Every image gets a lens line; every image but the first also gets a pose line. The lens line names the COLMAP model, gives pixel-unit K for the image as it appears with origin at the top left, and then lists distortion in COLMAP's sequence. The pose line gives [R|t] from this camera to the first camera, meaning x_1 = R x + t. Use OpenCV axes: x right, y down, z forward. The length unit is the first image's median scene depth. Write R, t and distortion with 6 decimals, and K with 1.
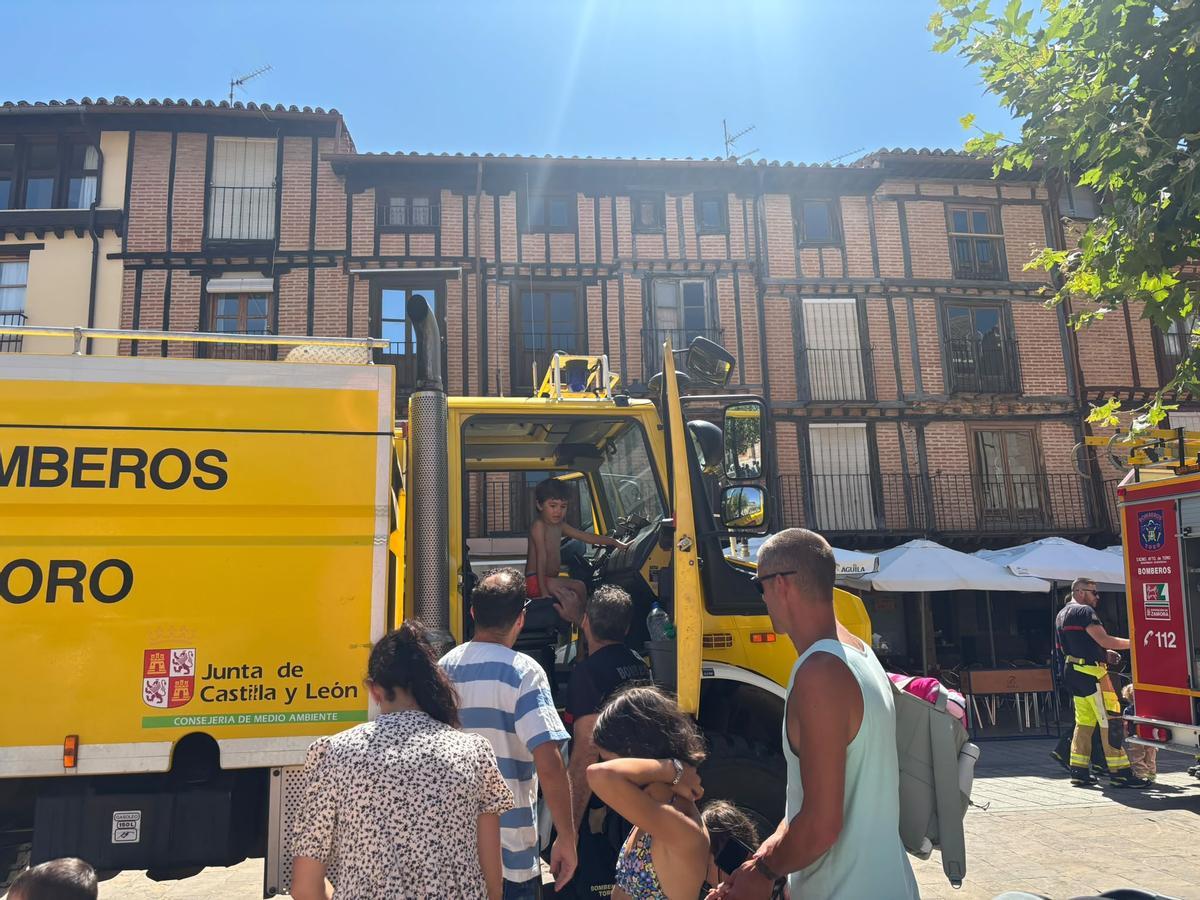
lens RADIAL K [[913.8, 0, 600.2], [0, 913.8, 457.1], [0, 0, 1]] dist [0.041256, -0.023739]
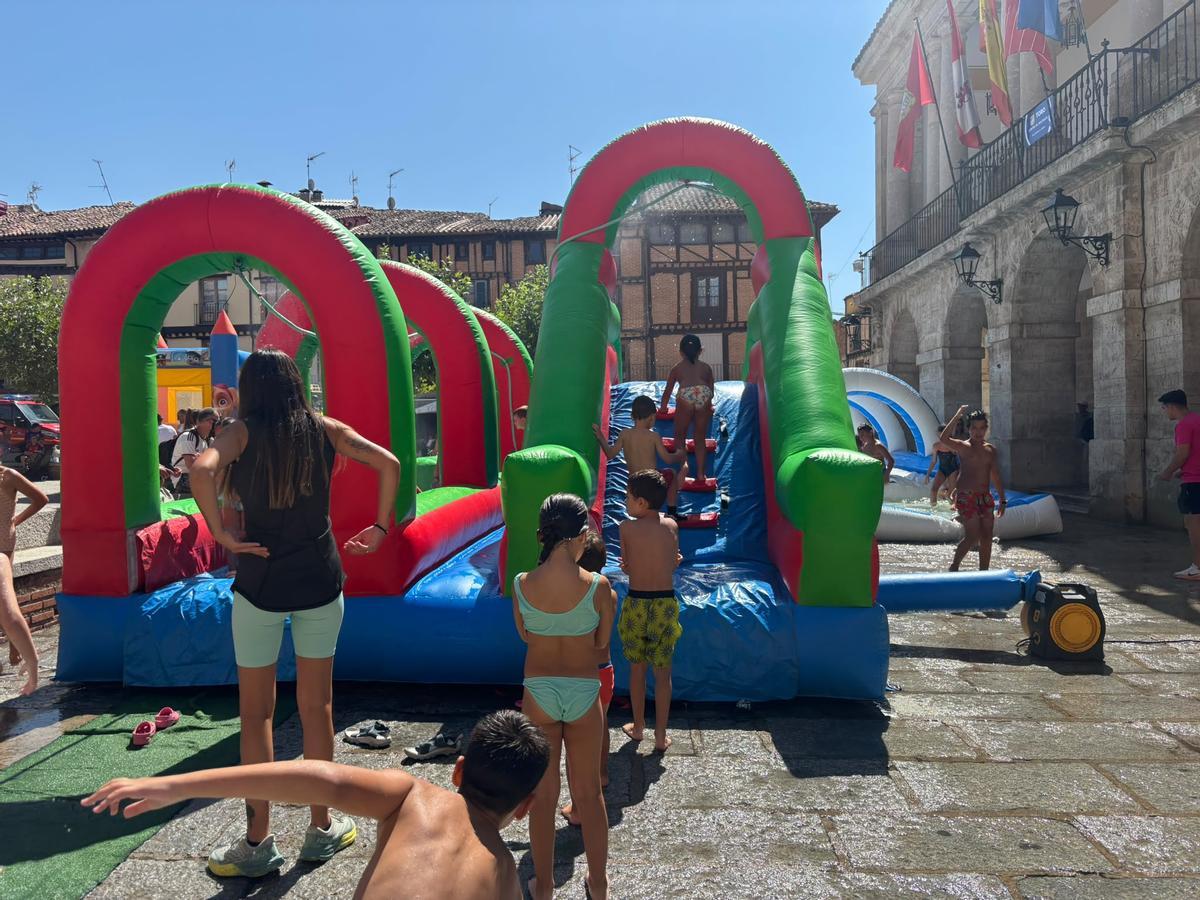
lens RADIAL K [[913.8, 0, 601.7], [0, 913.8, 448.4], [0, 0, 1]] dist [0.041256, -0.023739]
pose [[0.979776, 0.023933, -0.198659, 0.920182], [0.019977, 0.976161, 0.216125, -0.286416], [0.199096, -0.215723, 0.955942, -1.335693]]
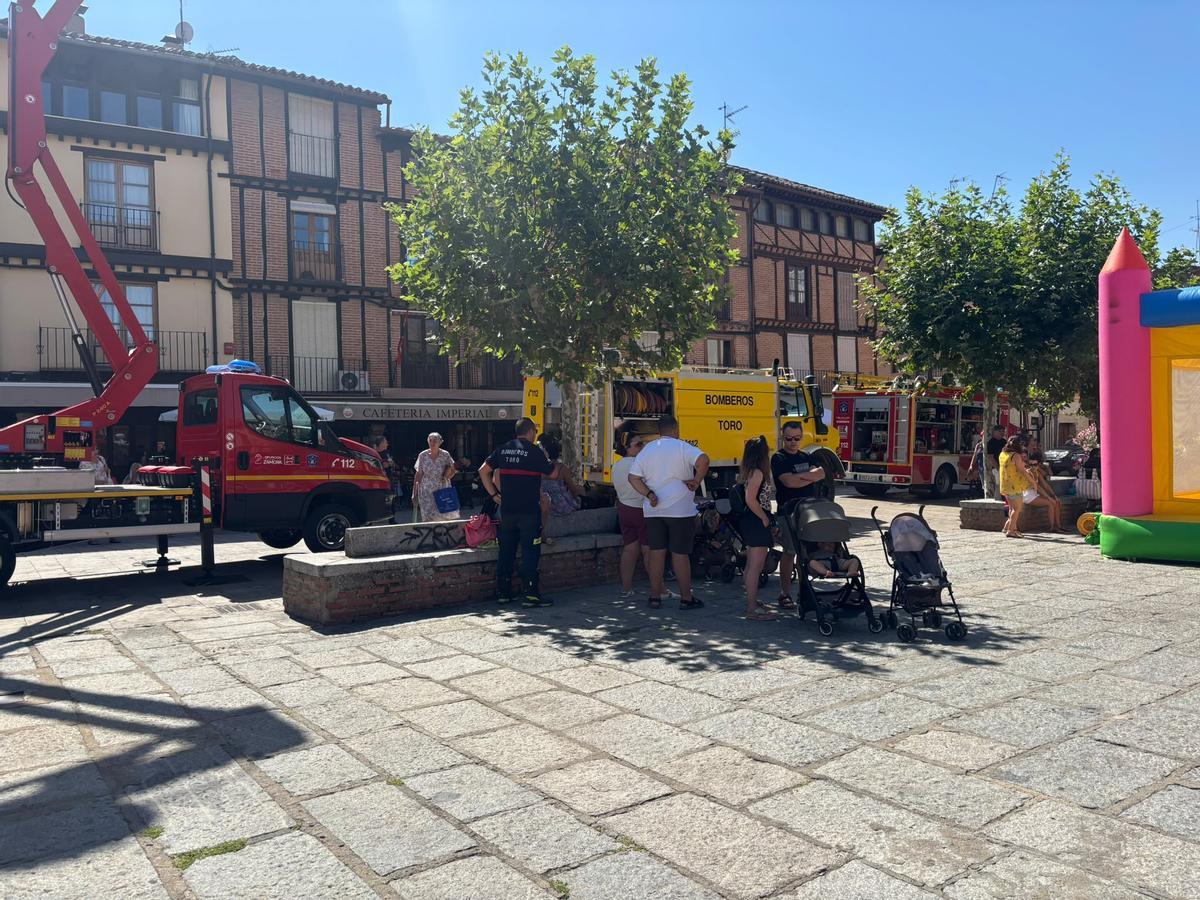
lens RADIAL K [[913.8, 0, 601.2], [0, 913.8, 448.3], [0, 0, 1]] dist [0.041256, -0.023739]
pose [[0.878804, 0.007893, 0.477119, -0.679150], [-0.093859, 0.983190, 0.156612, -0.082700], [-0.467862, -0.182413, 0.864772, -0.541669]]
